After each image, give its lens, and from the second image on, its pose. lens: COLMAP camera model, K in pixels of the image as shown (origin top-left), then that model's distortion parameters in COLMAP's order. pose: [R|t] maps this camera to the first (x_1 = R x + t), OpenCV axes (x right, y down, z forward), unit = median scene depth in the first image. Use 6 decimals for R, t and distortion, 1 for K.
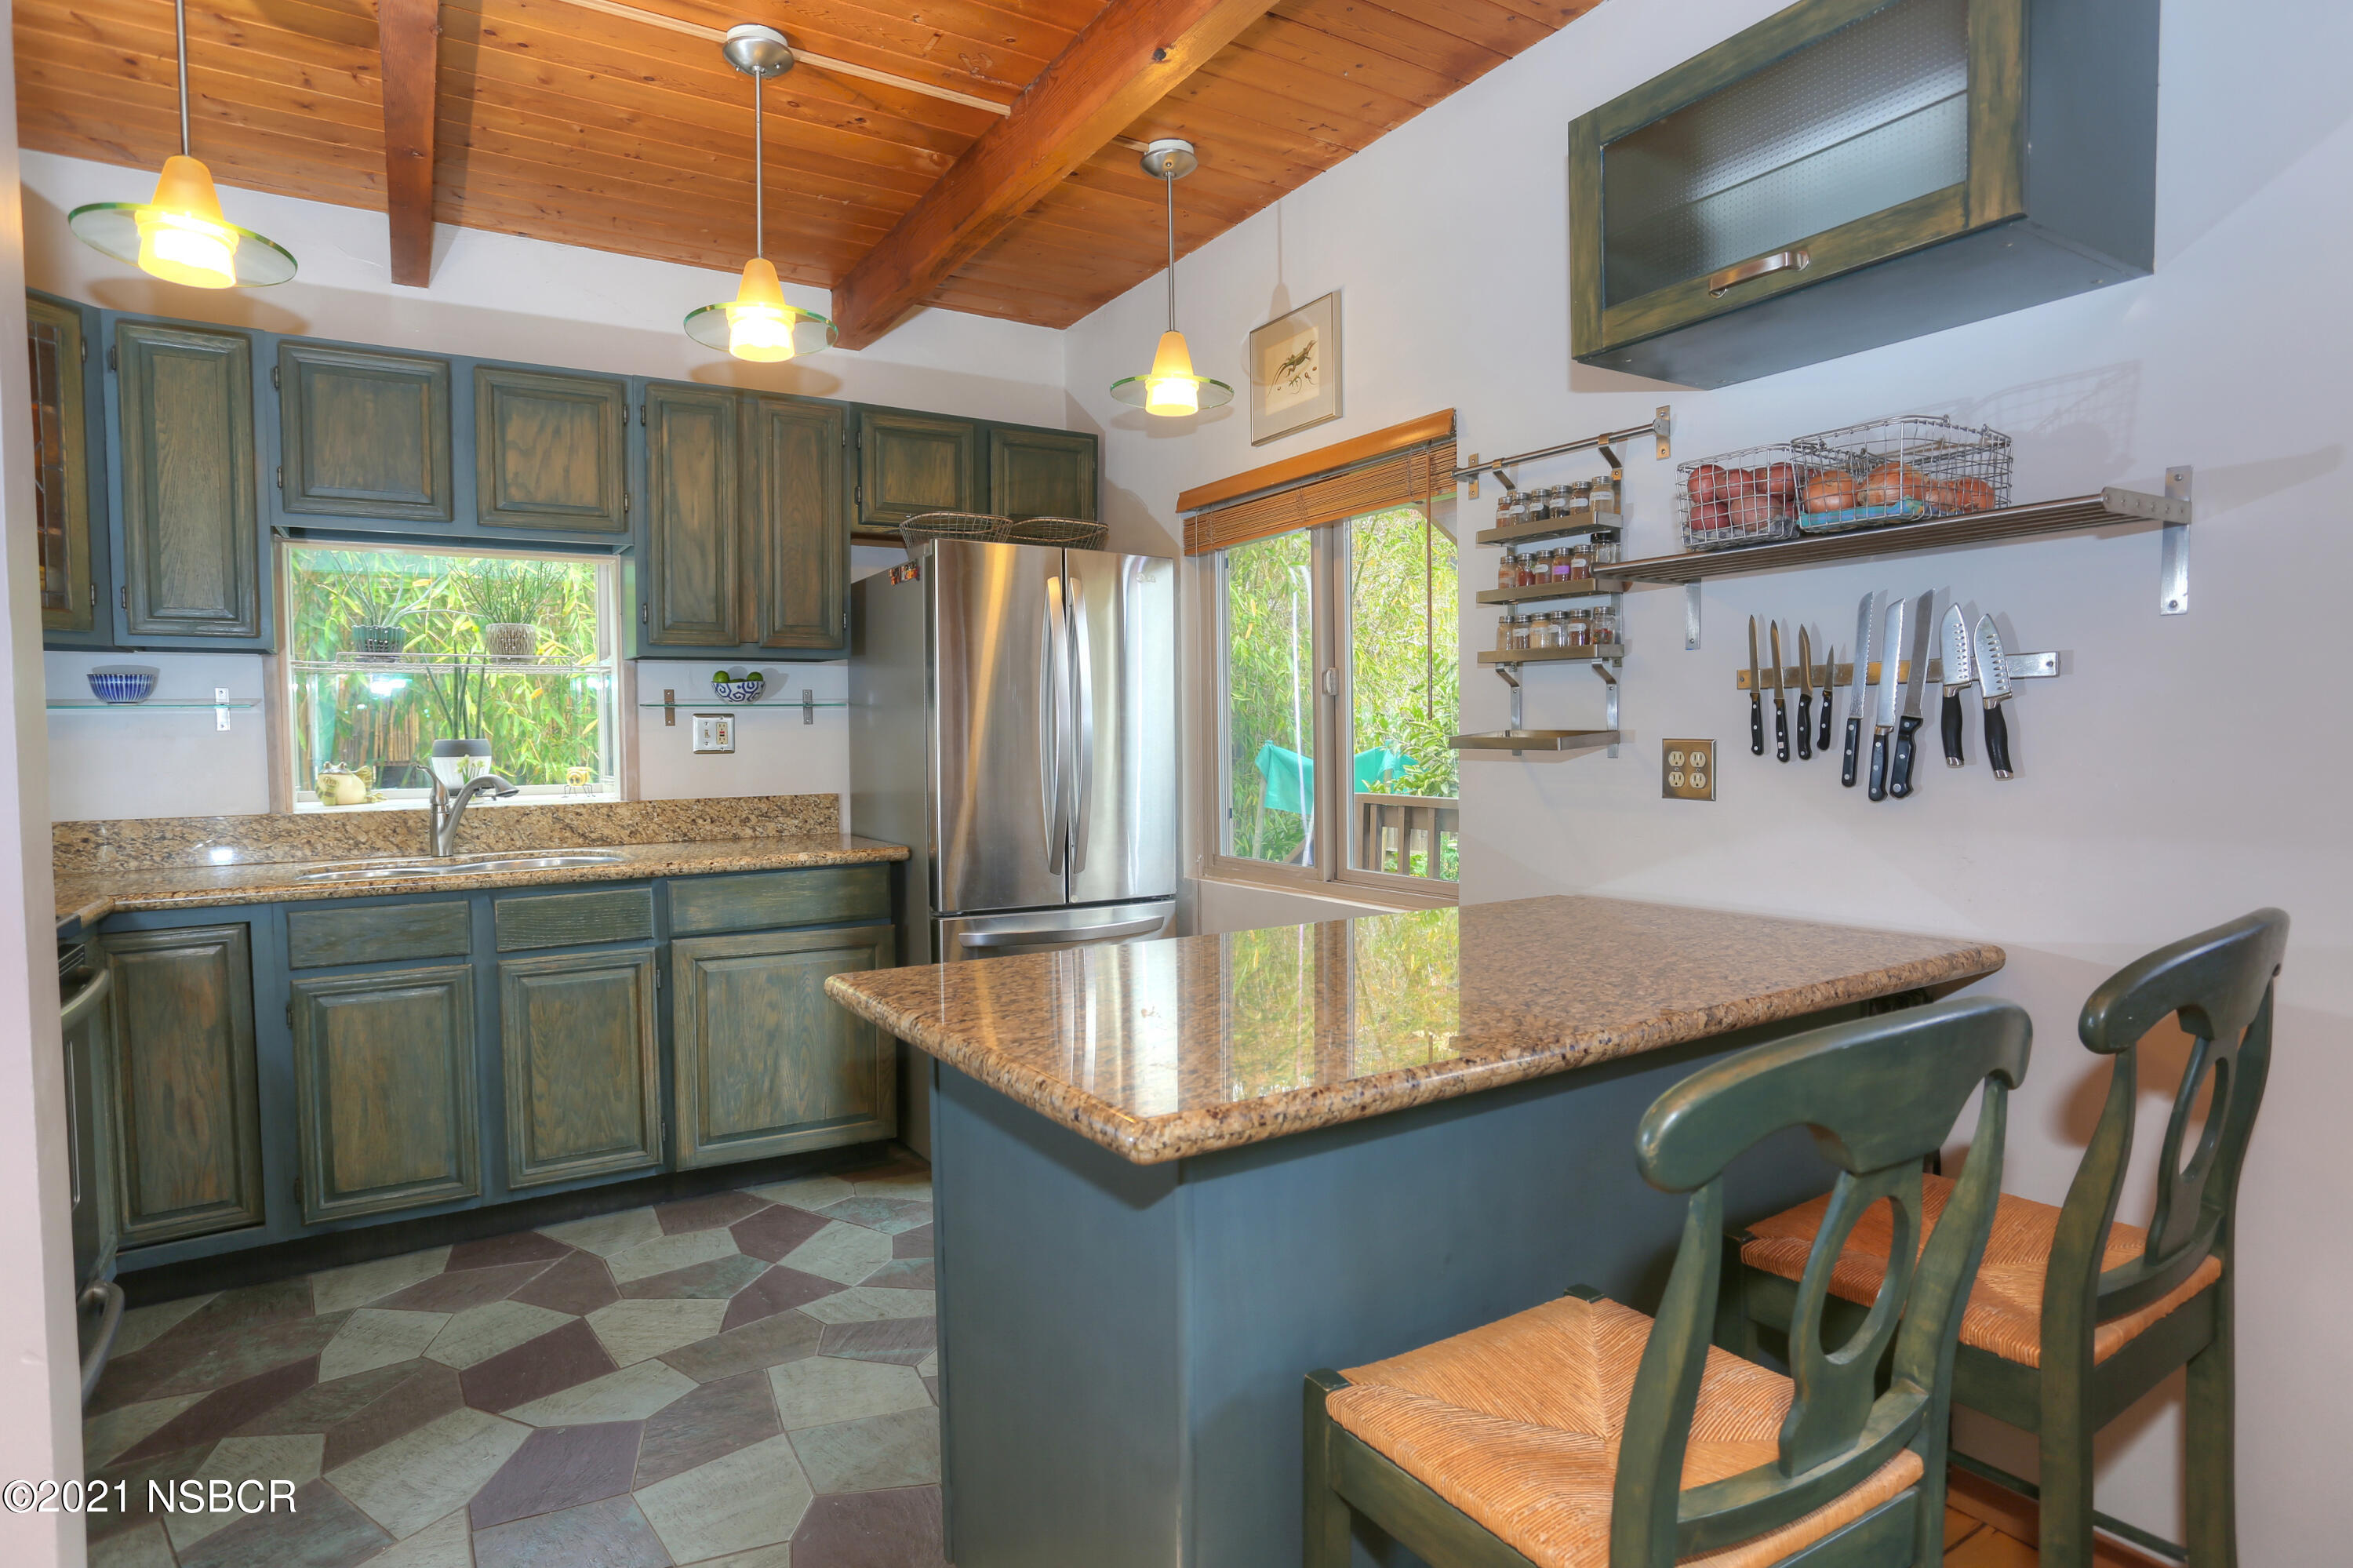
lens RADIAL K [[1271.7, 0, 1181.4], [0, 1271.7, 796.6], [0, 0, 1]] dist [-0.041530, 0.016489]
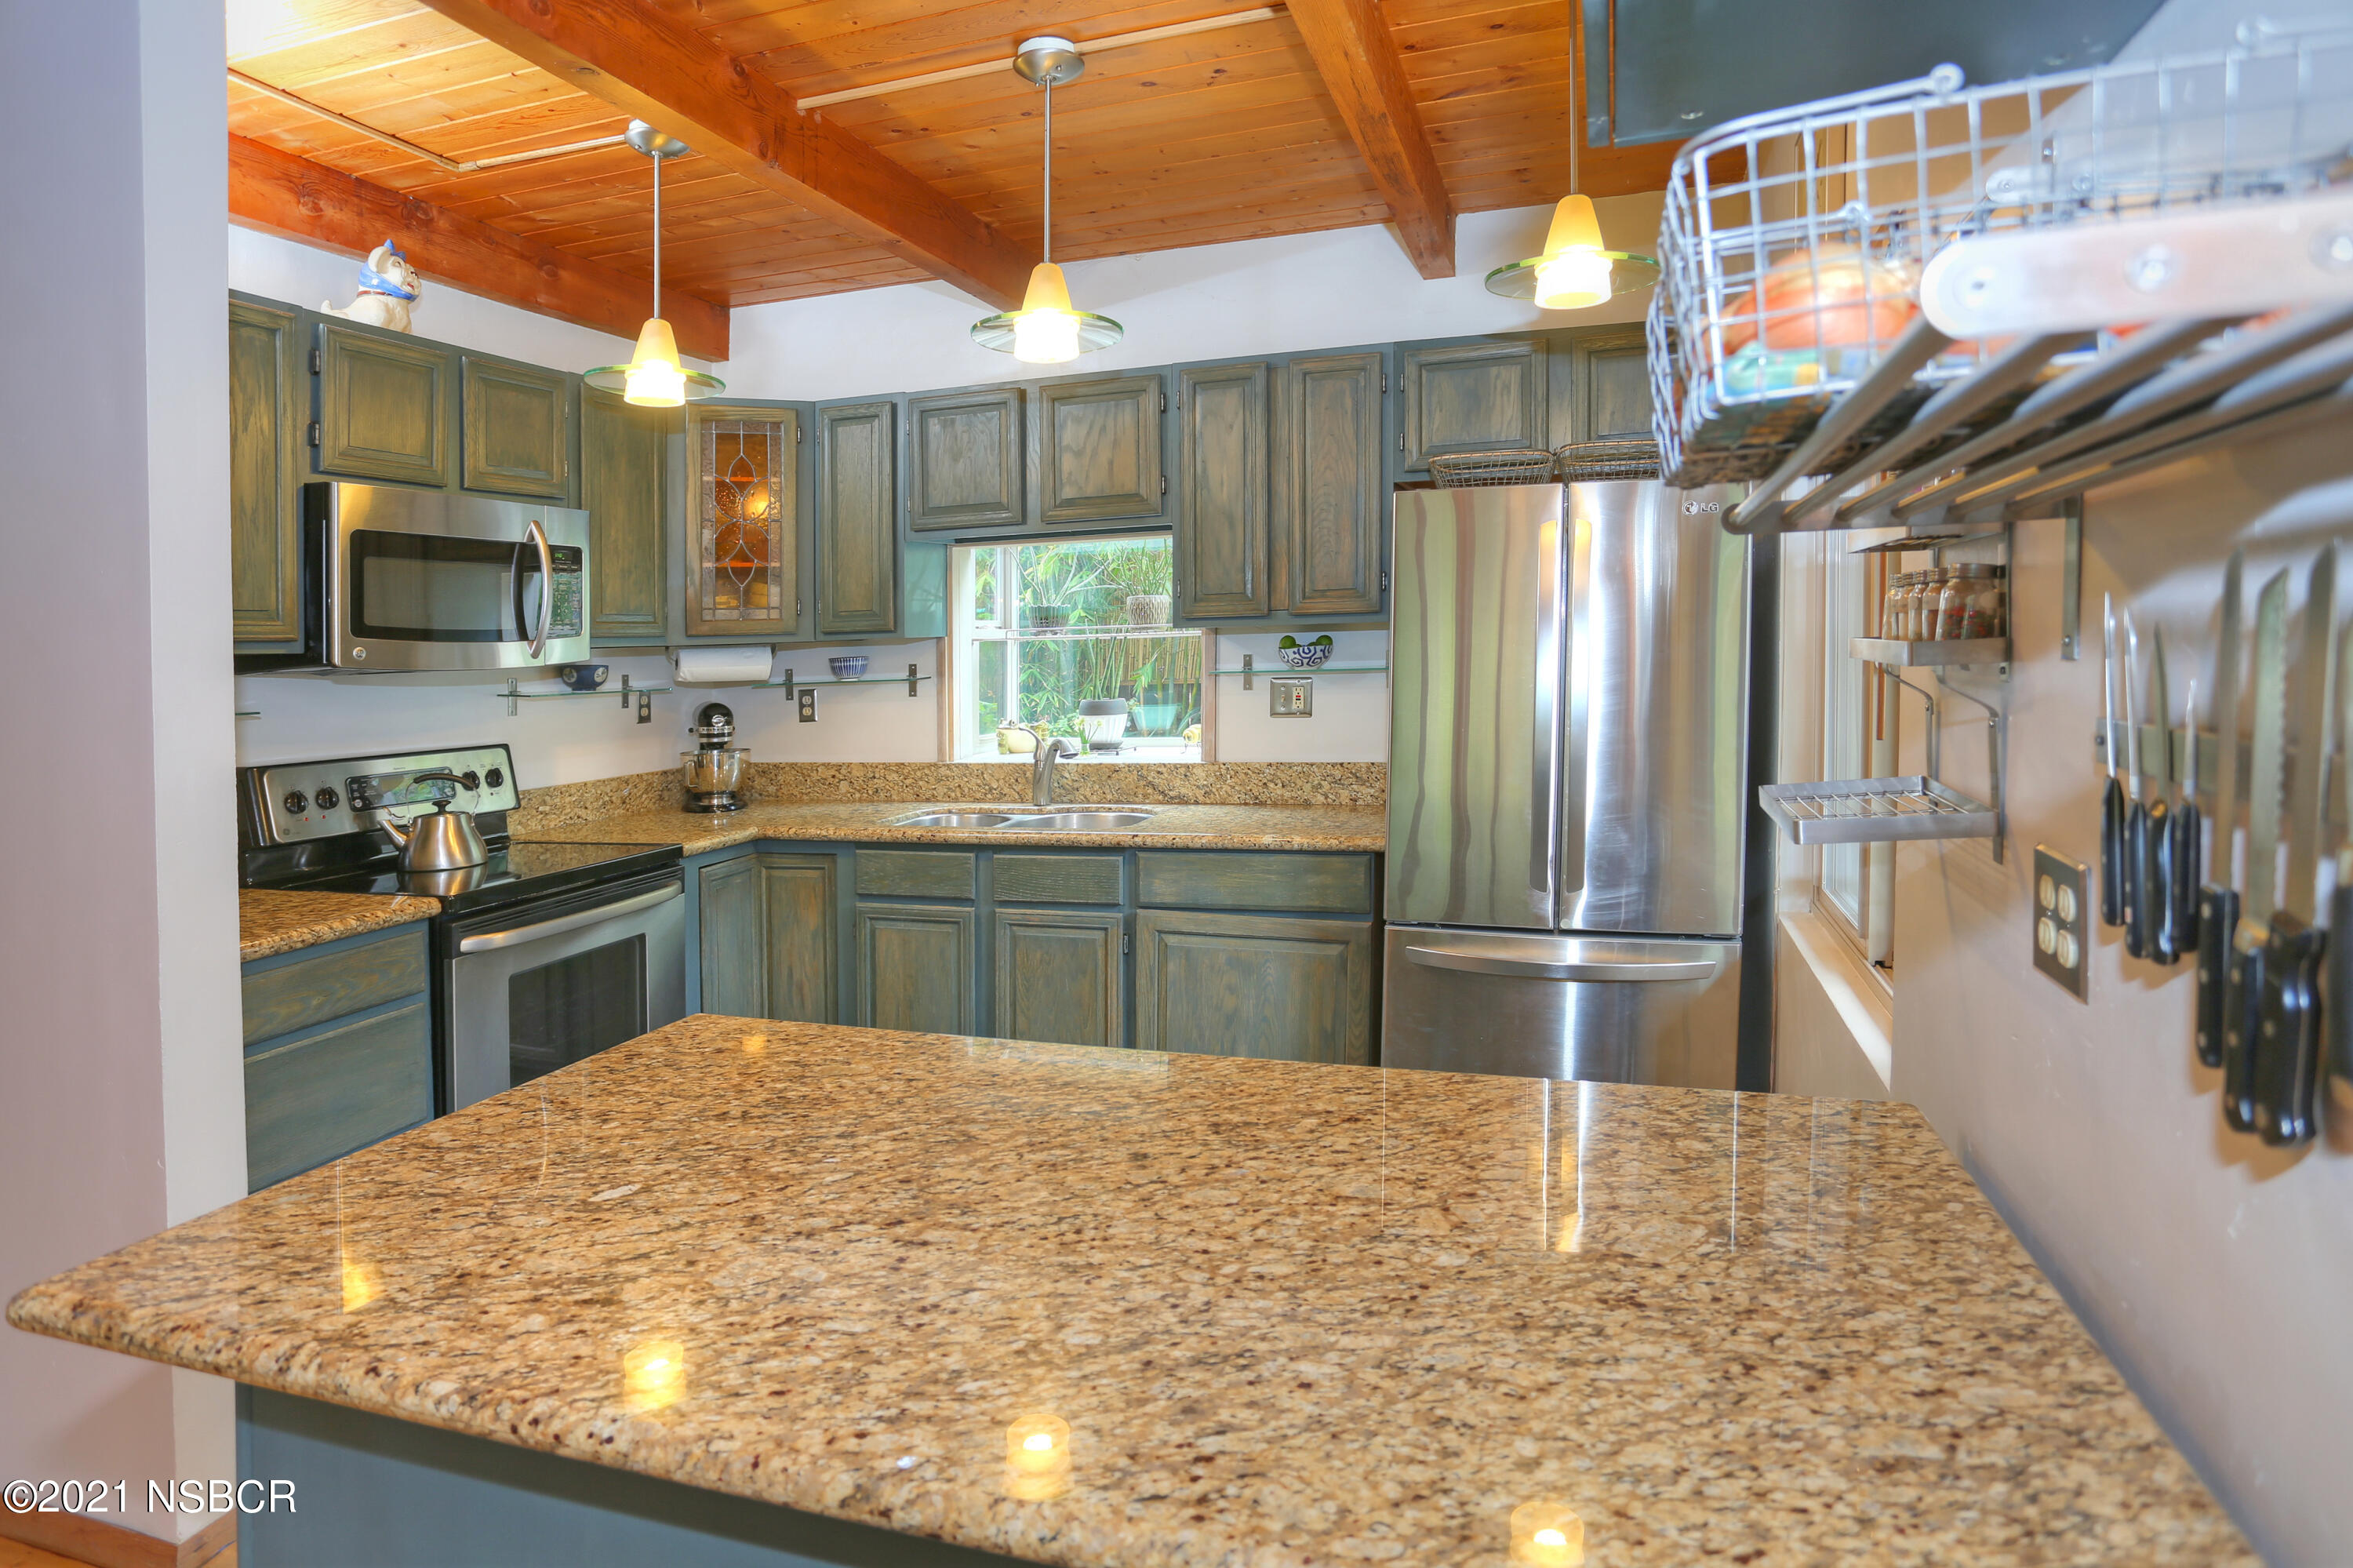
lens RADIAL K [[1271.7, 0, 1144.0], [0, 1271.7, 679.8], [0, 0, 1]] dist [-0.041530, 0.016489]
pose [[0.639426, 0.015967, -0.768687, 0.381341], [-0.023094, 0.999732, 0.001556, -0.073530], [0.768506, 0.016757, 0.639624, 0.314419]]
